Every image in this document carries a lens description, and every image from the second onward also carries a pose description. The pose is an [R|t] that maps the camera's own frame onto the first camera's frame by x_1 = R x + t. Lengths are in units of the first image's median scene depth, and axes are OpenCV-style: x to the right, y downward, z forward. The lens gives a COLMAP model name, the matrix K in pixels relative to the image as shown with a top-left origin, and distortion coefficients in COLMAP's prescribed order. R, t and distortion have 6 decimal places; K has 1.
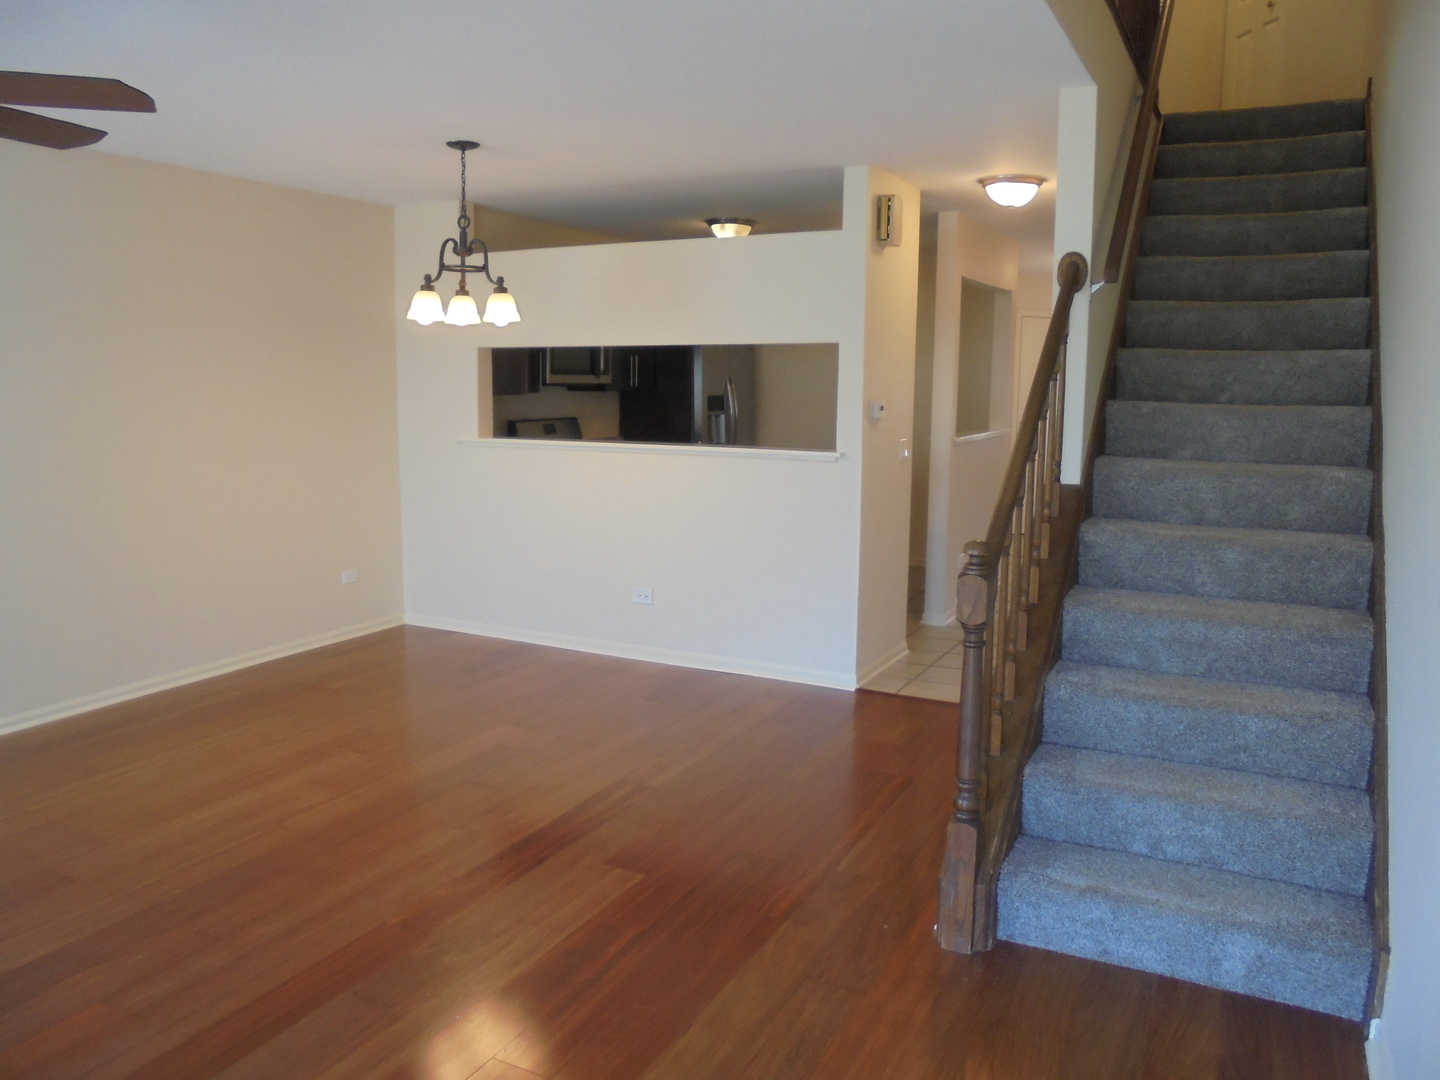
lens RADIAL K [[1073.5, 0, 720.0], [0, 1073.5, 540.0], [0, 0, 1]] dist [-0.136569, 0.098040]
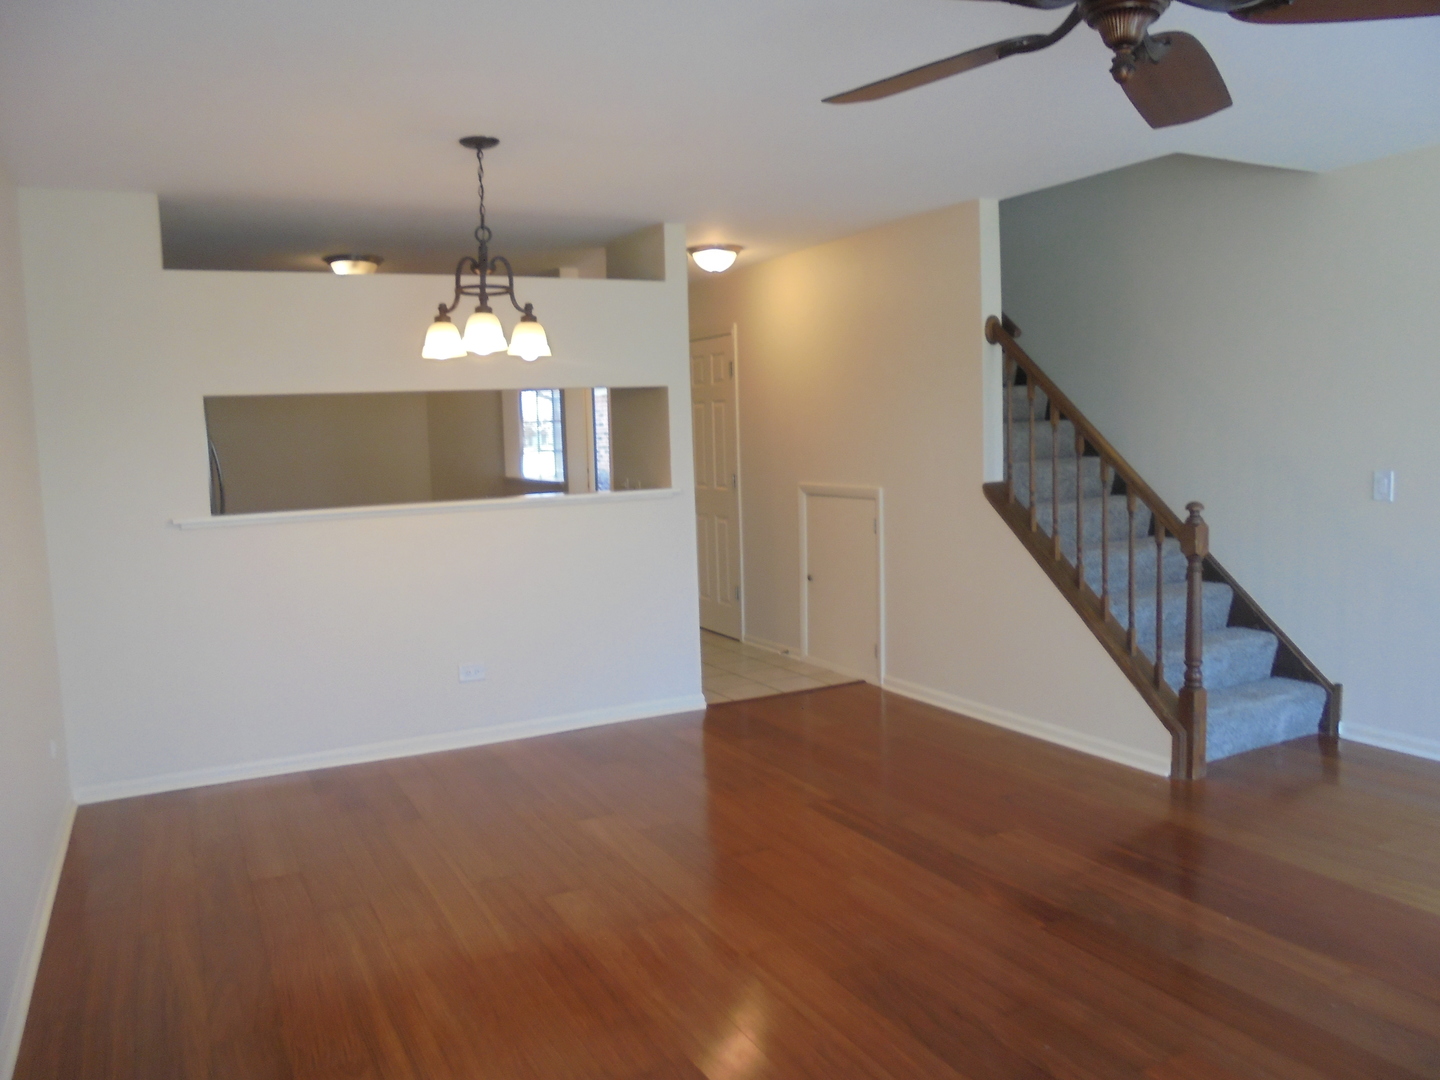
lens RADIAL K [[1086.5, 0, 717.0], [0, 1086.5, 536.2], [0, 0, 1]] dist [-0.126412, 0.103608]
pose [[0.576877, -0.103444, 0.810254, -0.800940], [0.157787, 0.987378, 0.013717, -0.046856], [-0.801446, 0.119935, 0.585918, 0.366968]]
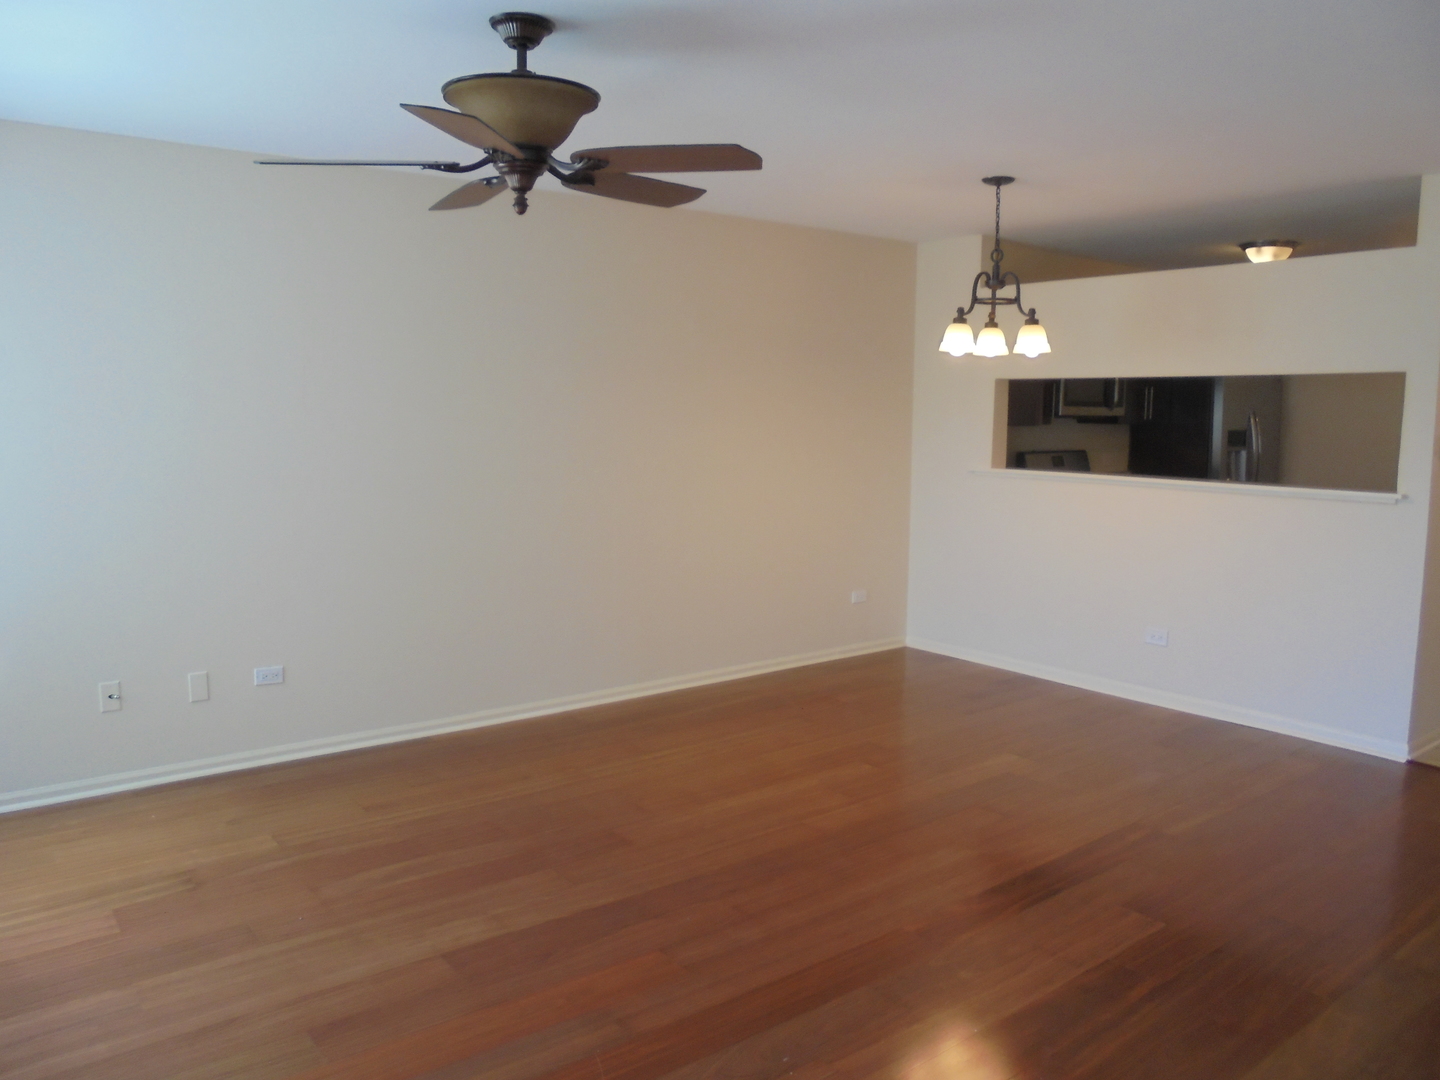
lens RADIAL K [[1073.5, 0, 720.0], [0, 1073.5, 540.0], [0, 0, 1]] dist [-0.136569, 0.098040]
pose [[0.903334, 0.048552, -0.426181, -0.034821], [-0.061046, 0.998012, -0.015698, 0.005073], [0.424571, 0.040197, 0.904502, -0.024769]]
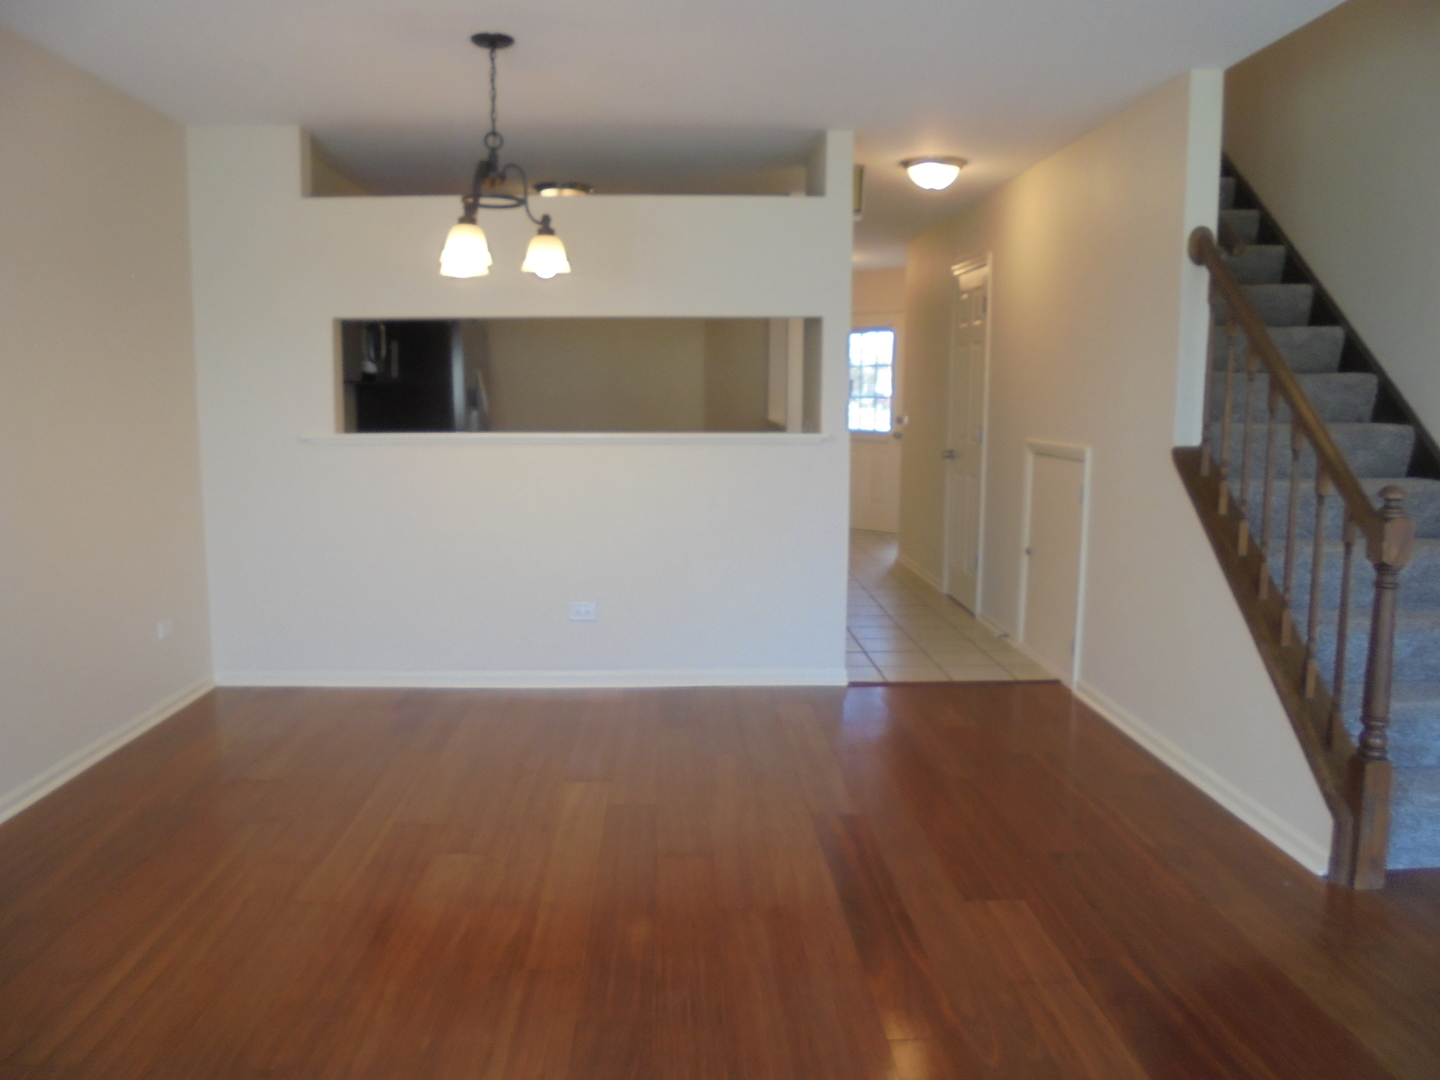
lens RADIAL K [[1086.5, 0, 717.0], [0, 1086.5, 536.2], [0, 0, 1]] dist [-0.126412, 0.103608]
pose [[0.872274, -0.068145, 0.484246, -0.471744], [0.075806, 0.997115, 0.003770, -0.003379], [-0.483106, 0.033420, 0.874924, 0.235654]]
